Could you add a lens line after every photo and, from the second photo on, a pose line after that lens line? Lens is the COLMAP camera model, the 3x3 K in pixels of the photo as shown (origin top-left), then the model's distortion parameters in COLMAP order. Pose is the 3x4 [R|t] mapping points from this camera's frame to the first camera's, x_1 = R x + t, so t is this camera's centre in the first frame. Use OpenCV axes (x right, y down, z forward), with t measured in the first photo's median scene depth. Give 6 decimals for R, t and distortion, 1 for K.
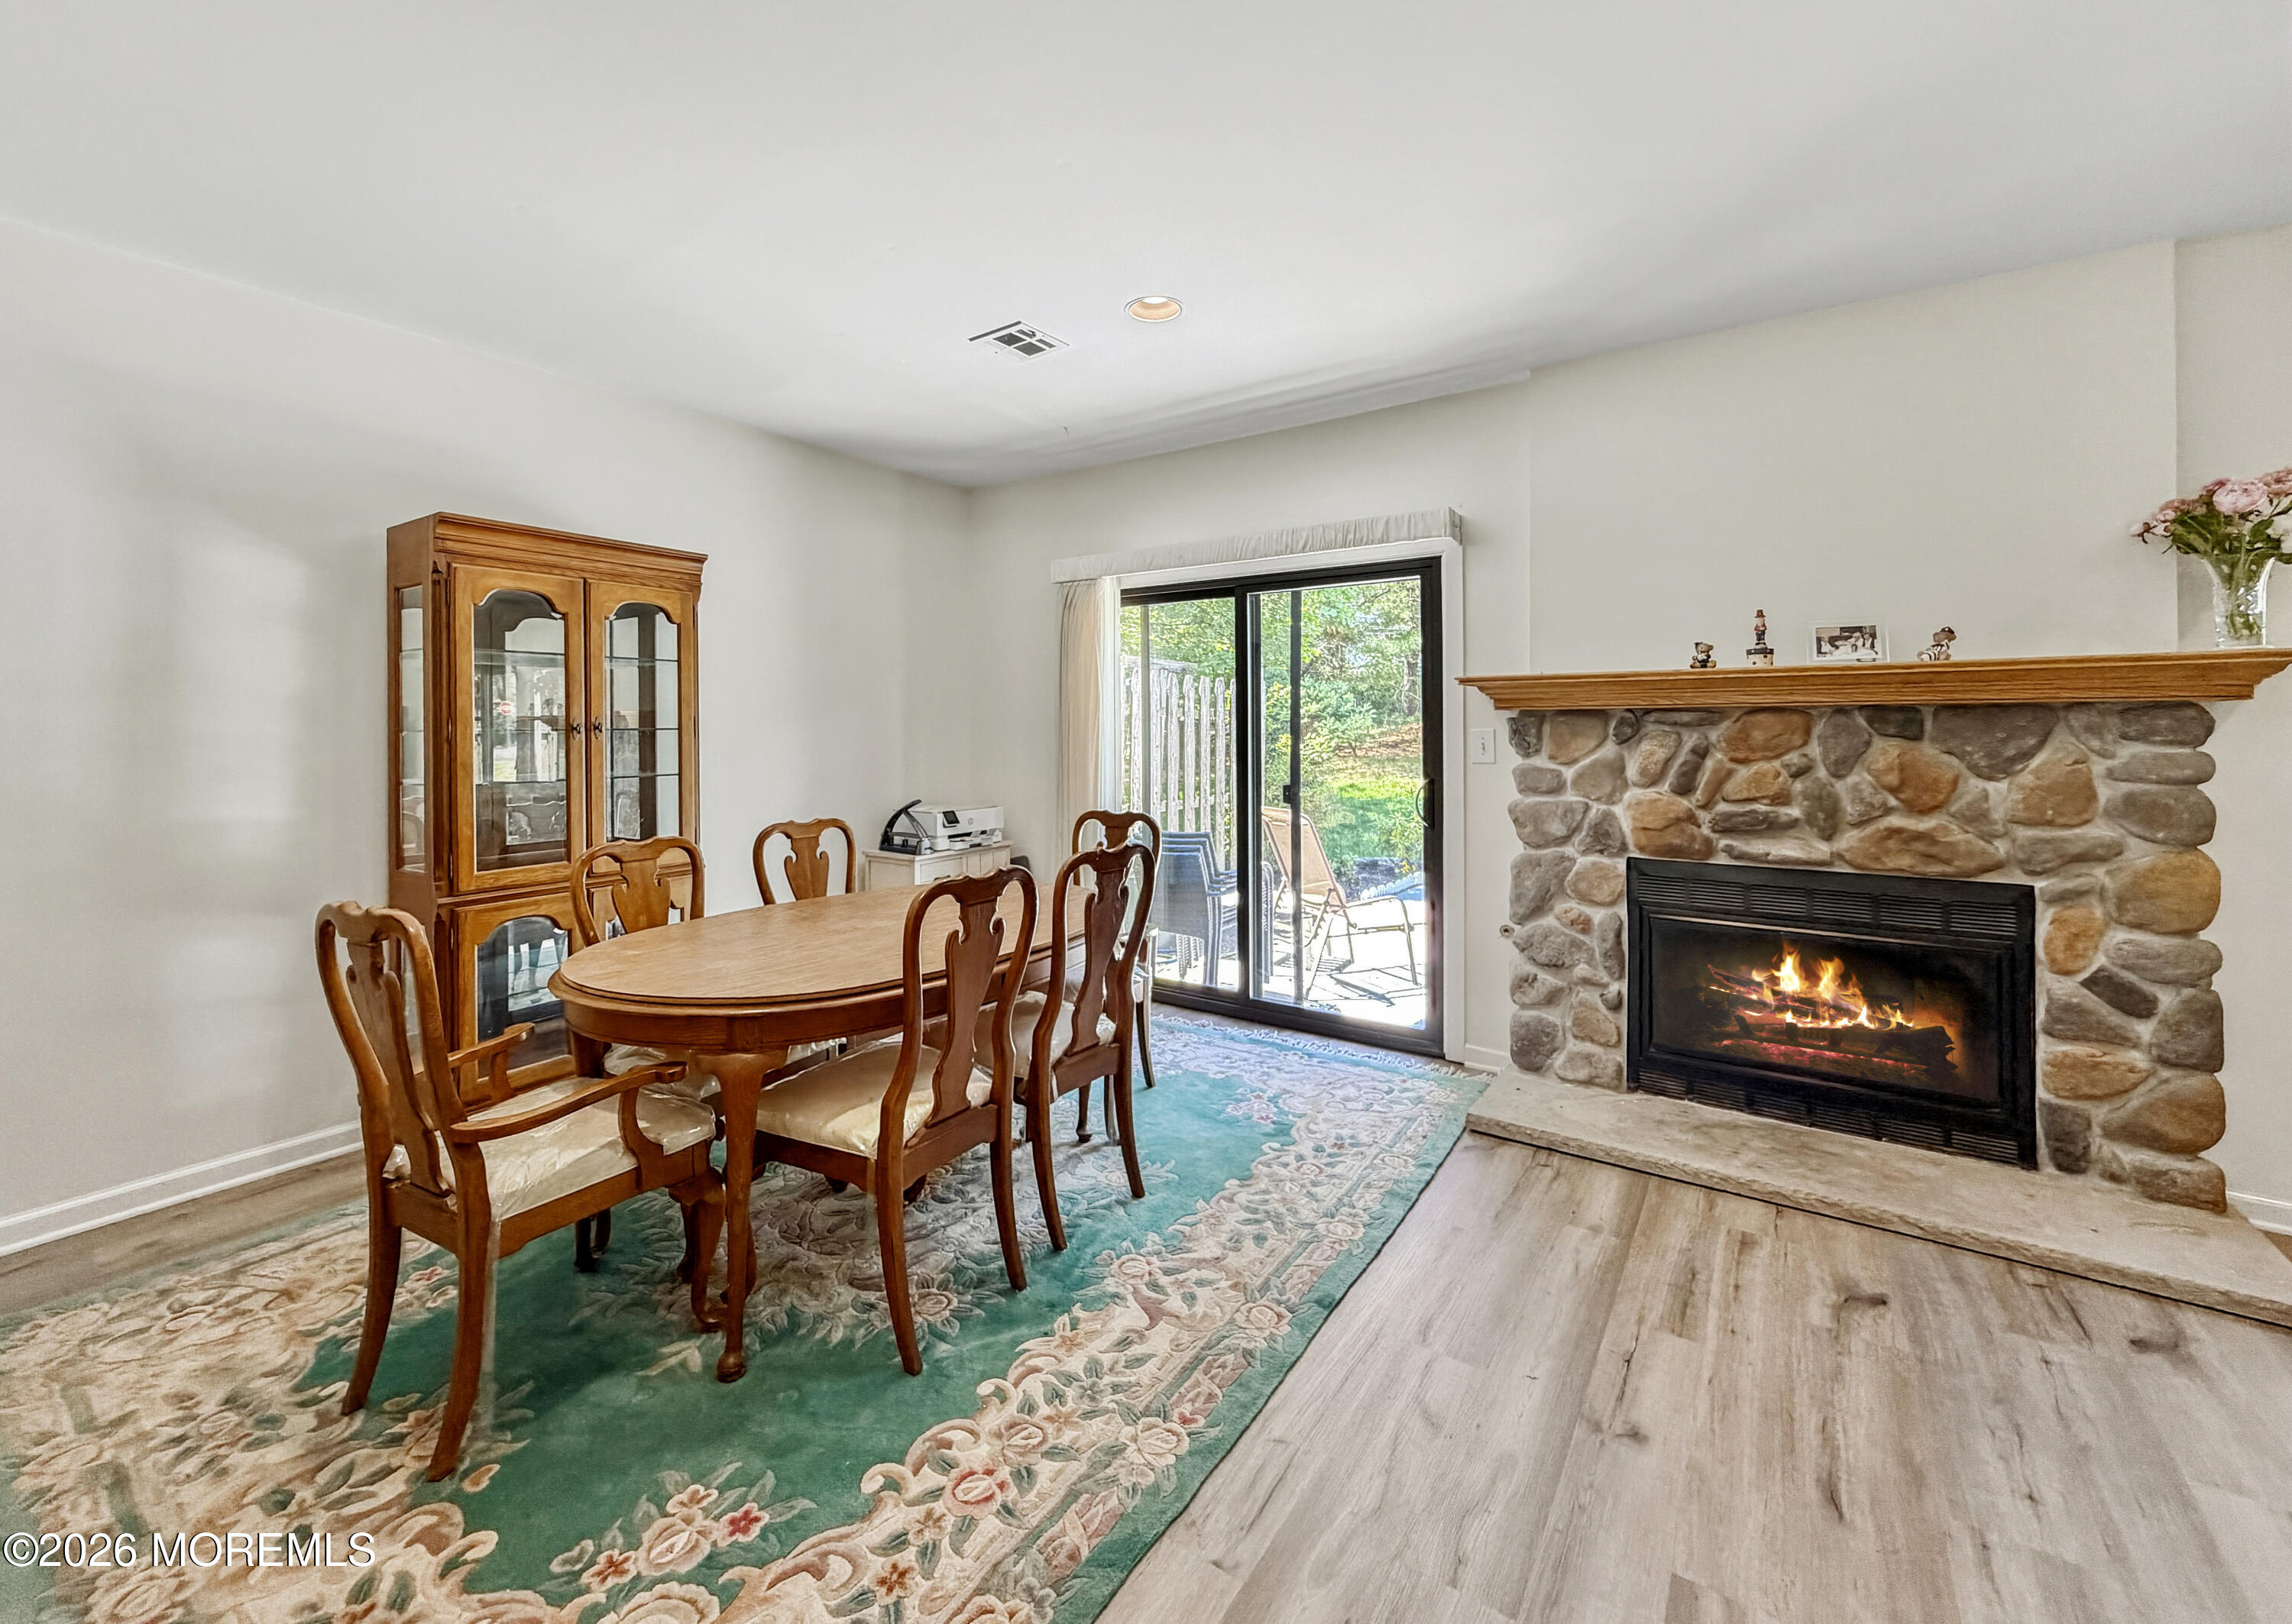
lens RADIAL K [[933.9, 0, 1137.0], [0, 933.9, 721.0], [0, 0, 1]] dist [0.001170, 0.000052]
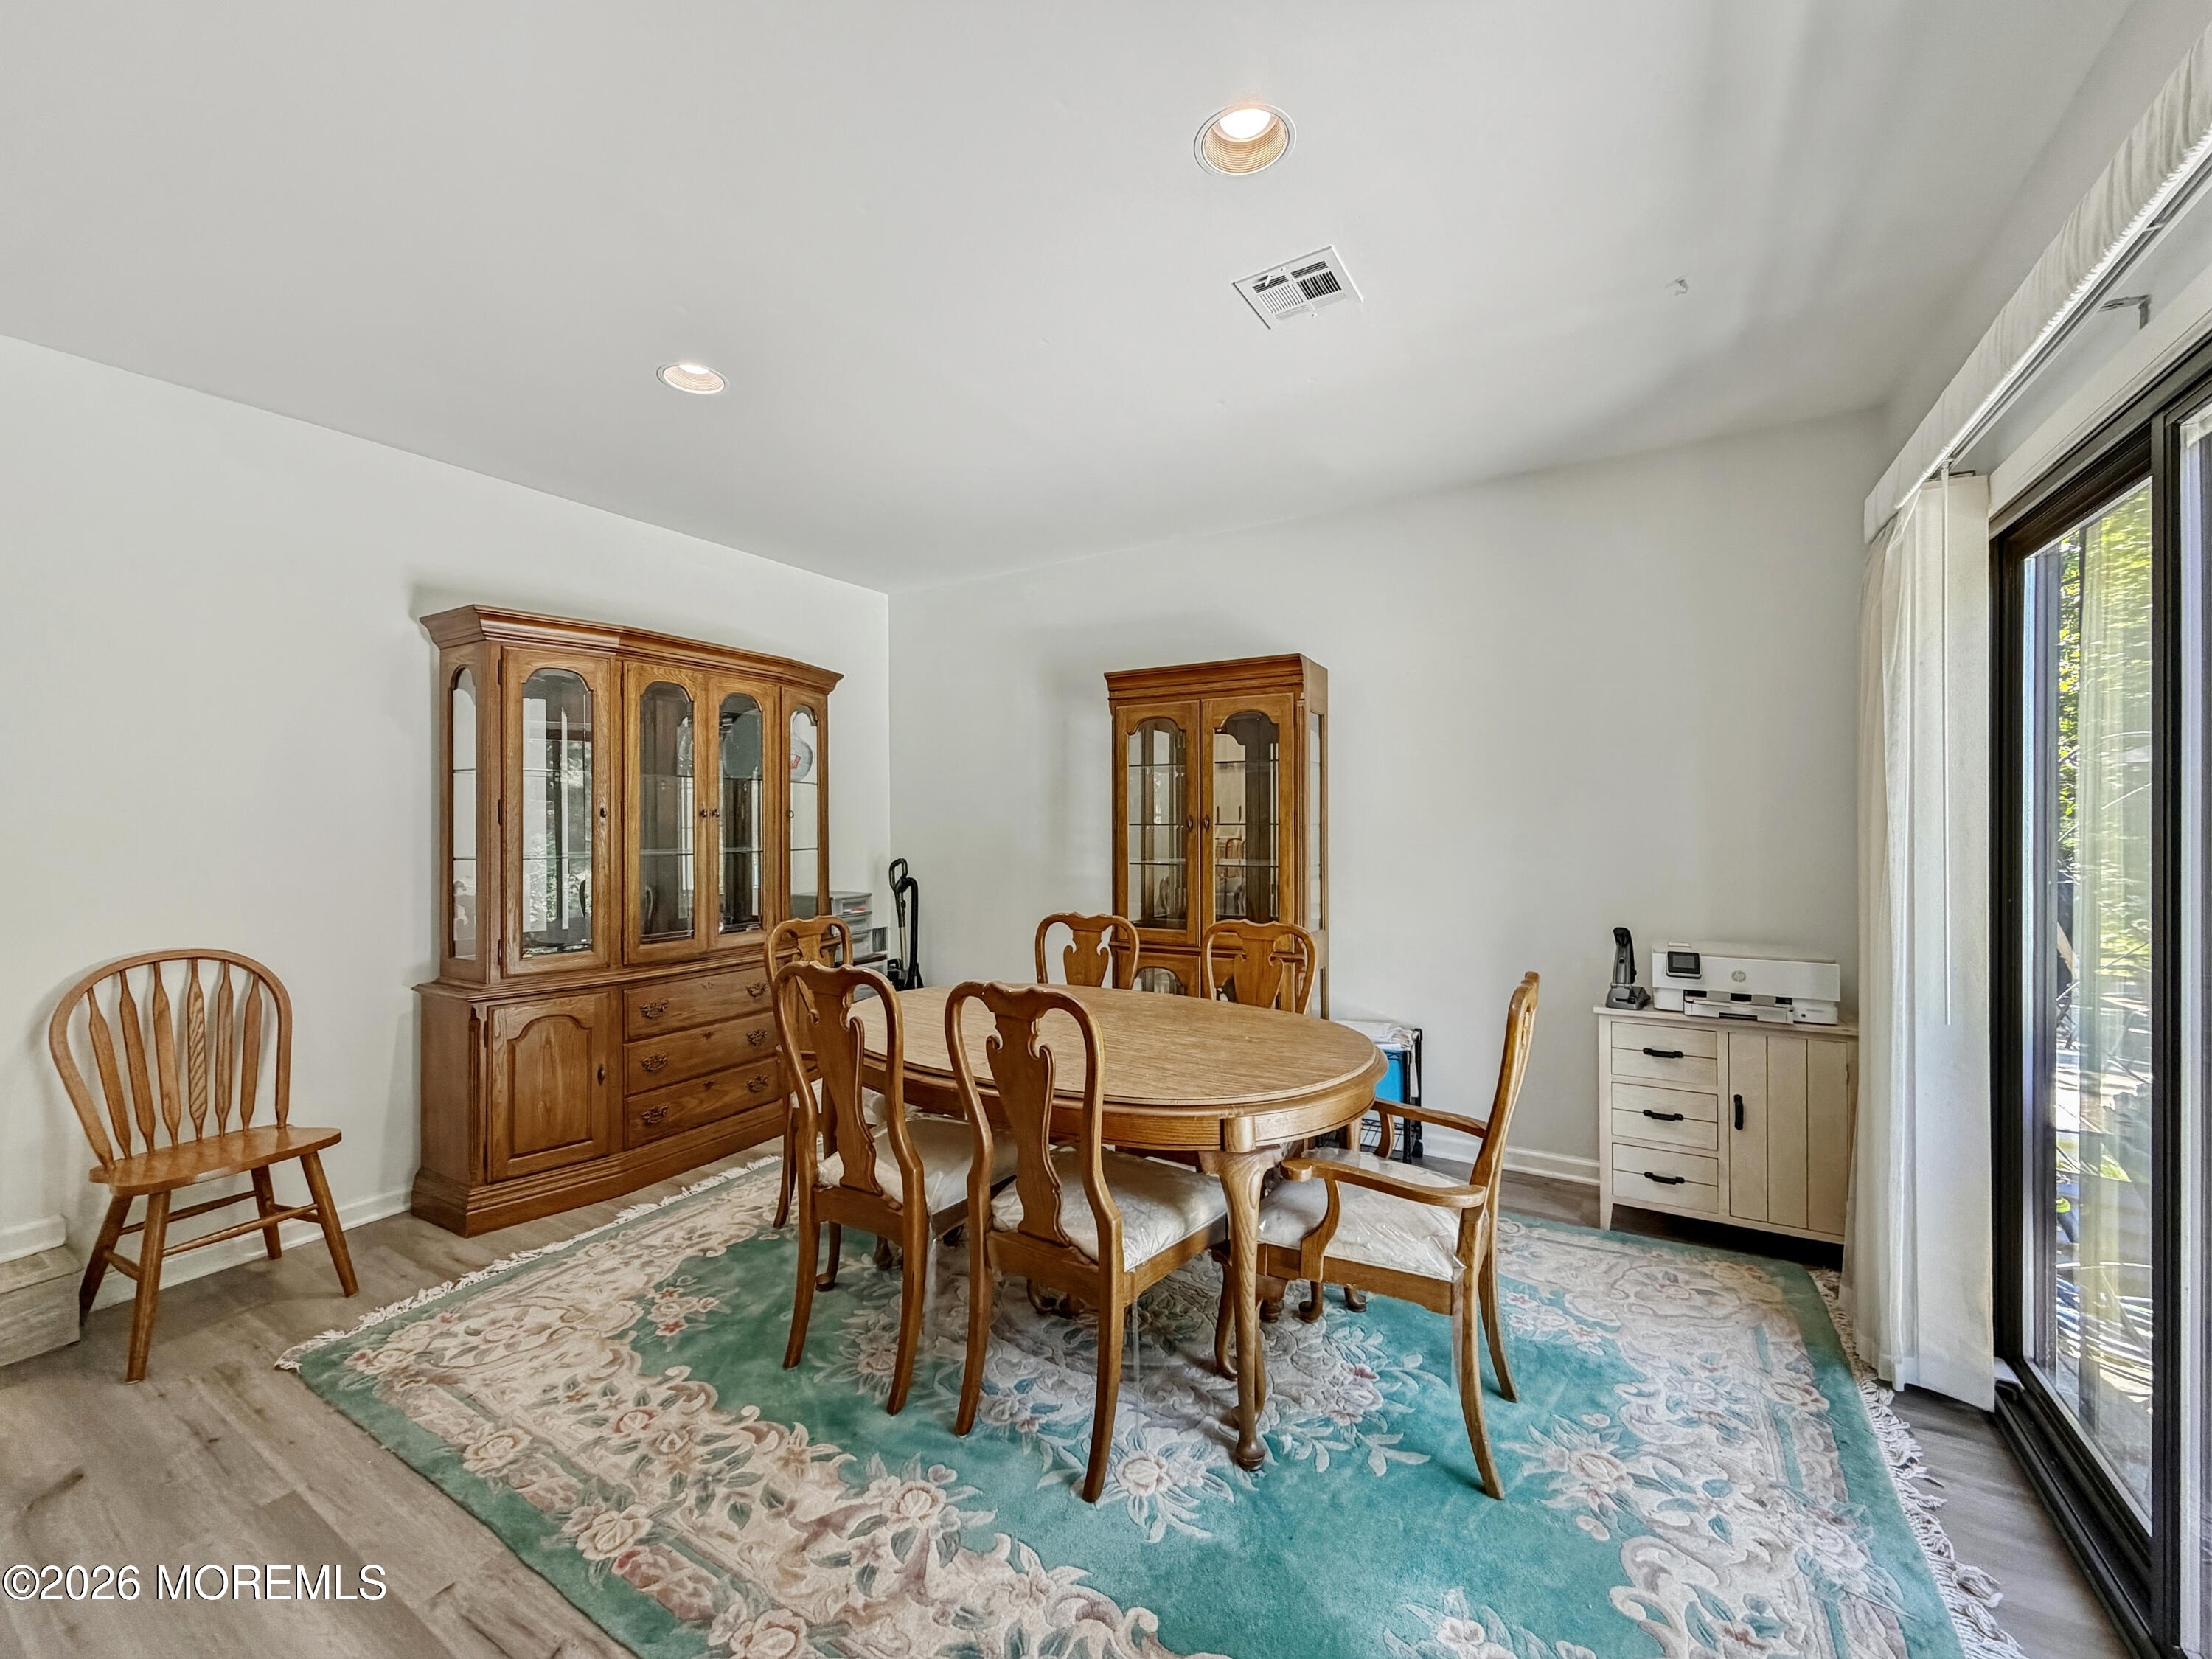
lens RADIAL K [[885.5, 0, 1098.5], [0, 885.5, 821.3], [0, 0, 1]] dist [0.000099, -0.000024]
pose [[0.057607, 0.004538, -0.998329, 0.607880], [0.011069, 0.999925, 0.005184, -0.002393], [0.998278, -0.011349, 0.057553, 0.890312]]
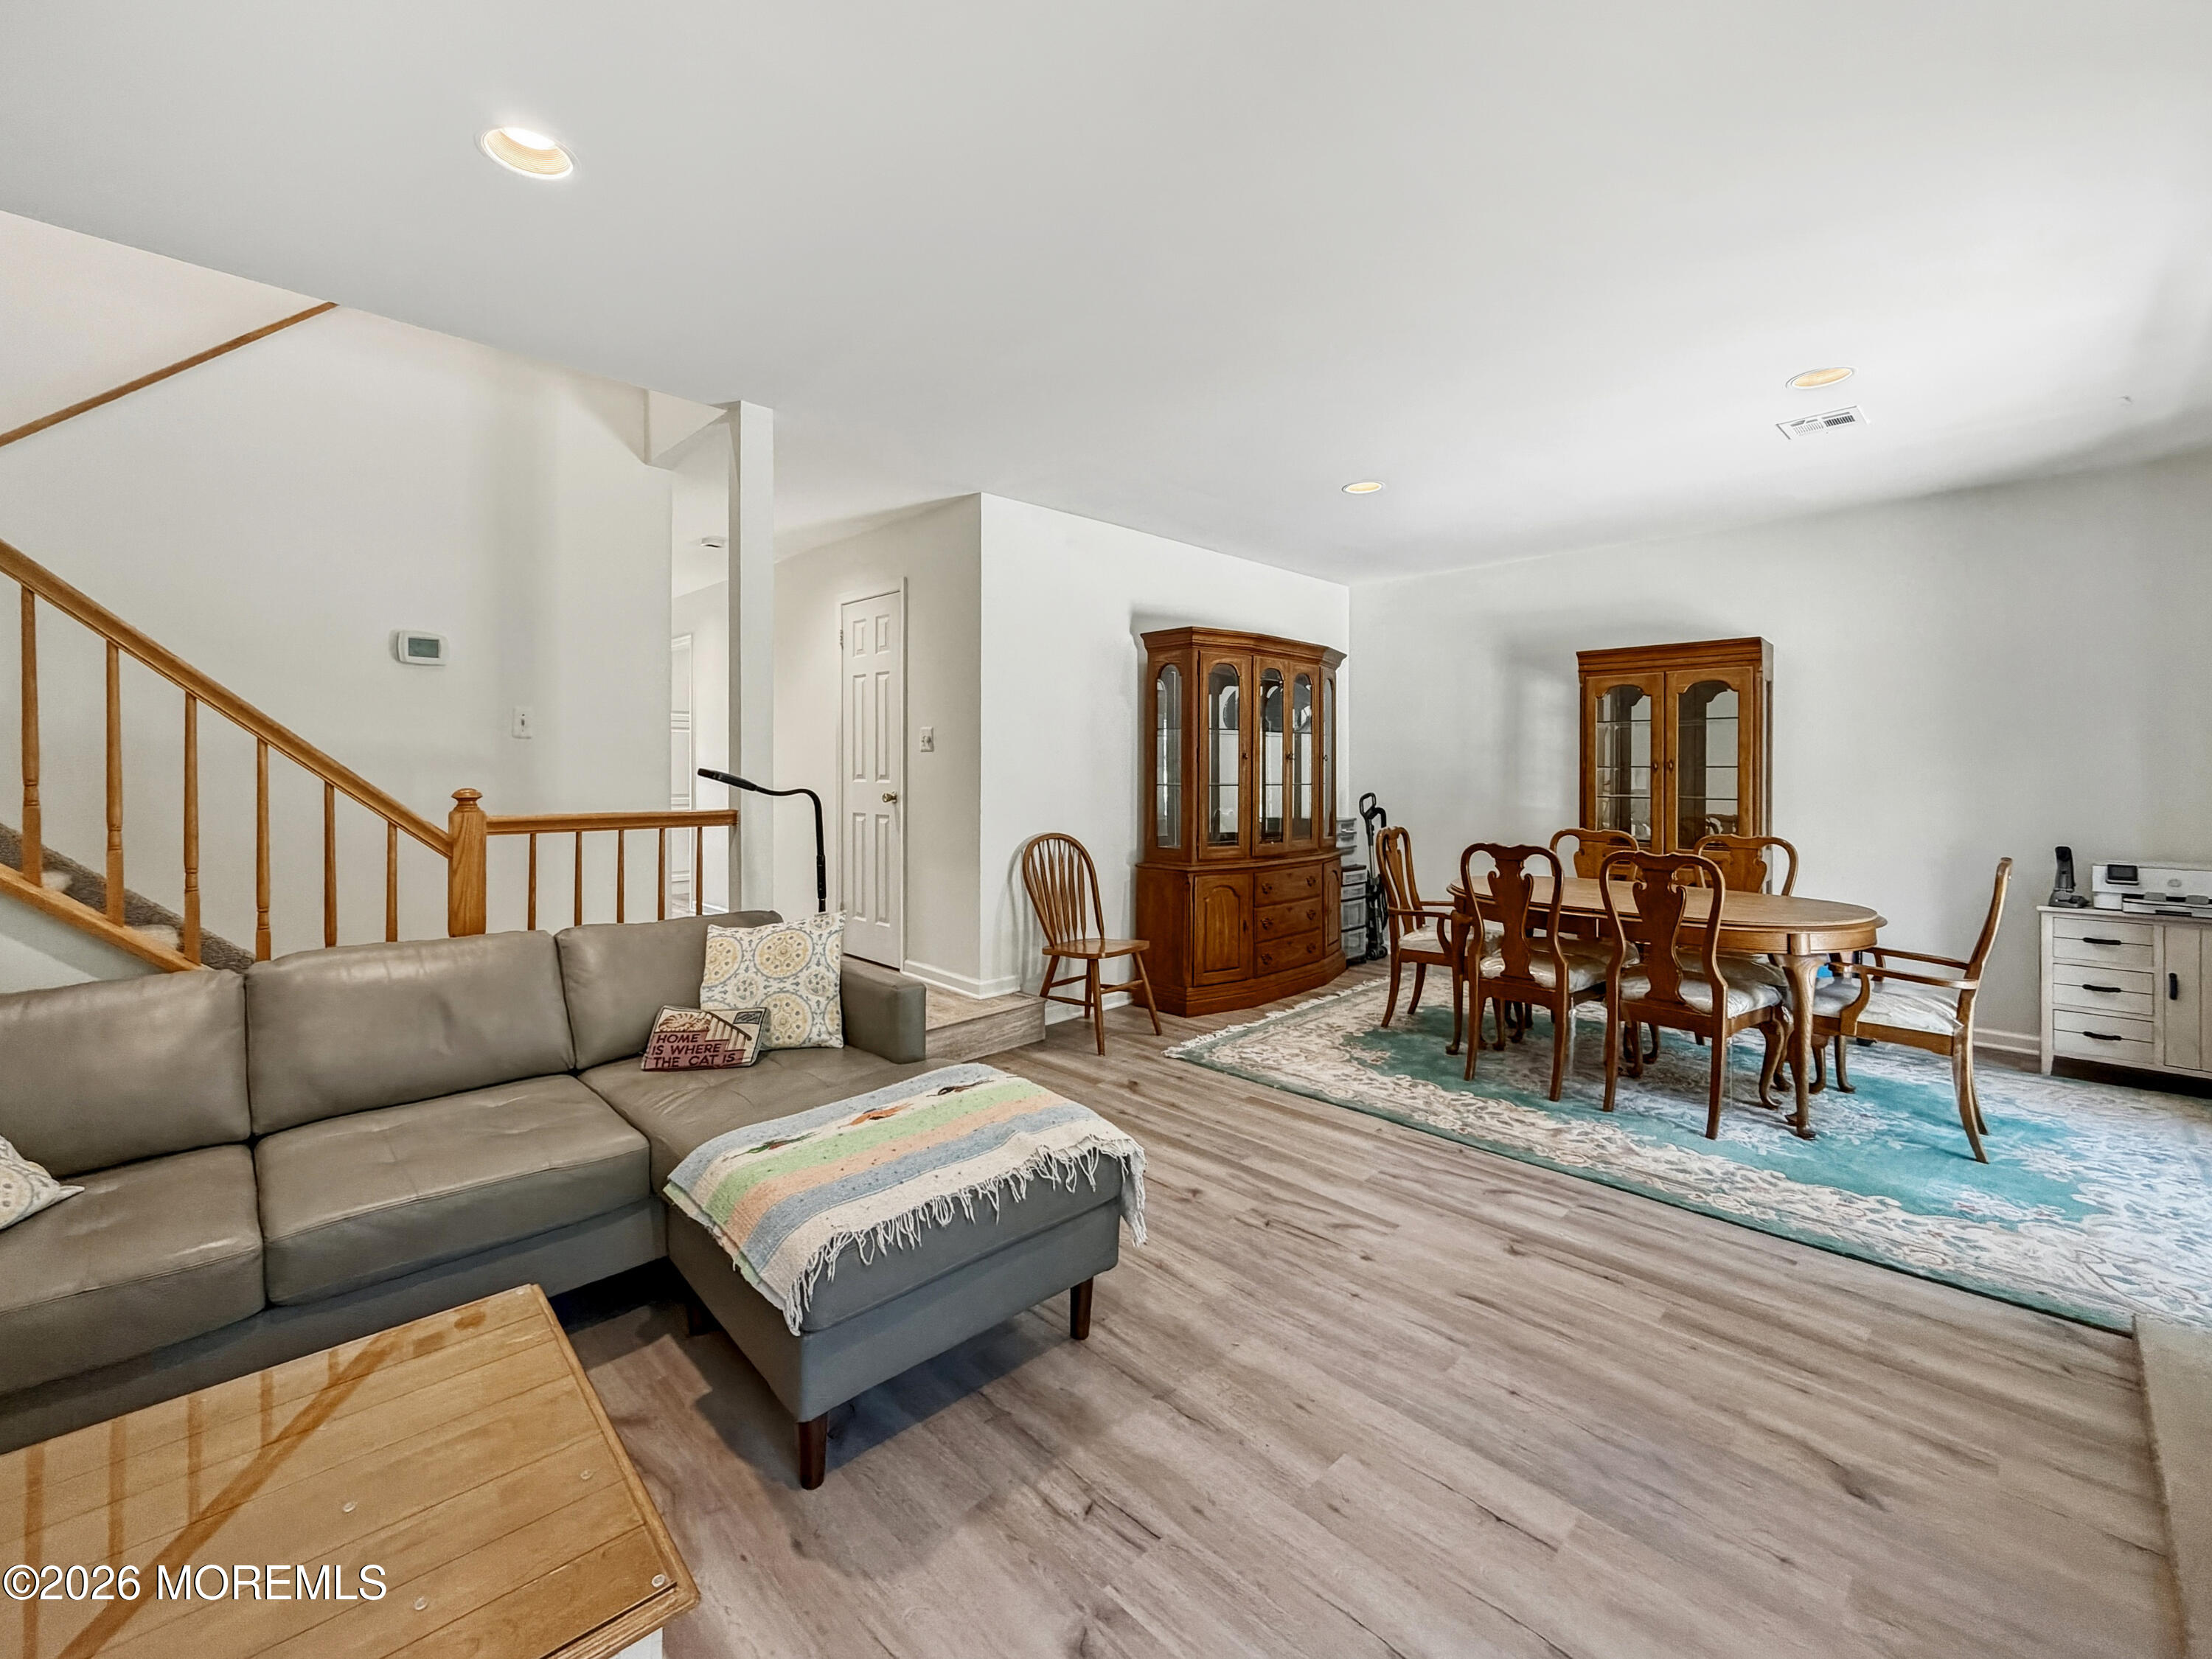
lens RADIAL K [[920.1, 0, 1098.4], [0, 920.1, 771.3], [0, 0, 1]] dist [-0.000877, -0.000053]
pose [[-0.191666, 0.005782, -0.981443, 1.254757], [0.003973, 0.999979, 0.005115, 0.005317], [0.981452, -0.002919, -0.191685, 0.393215]]
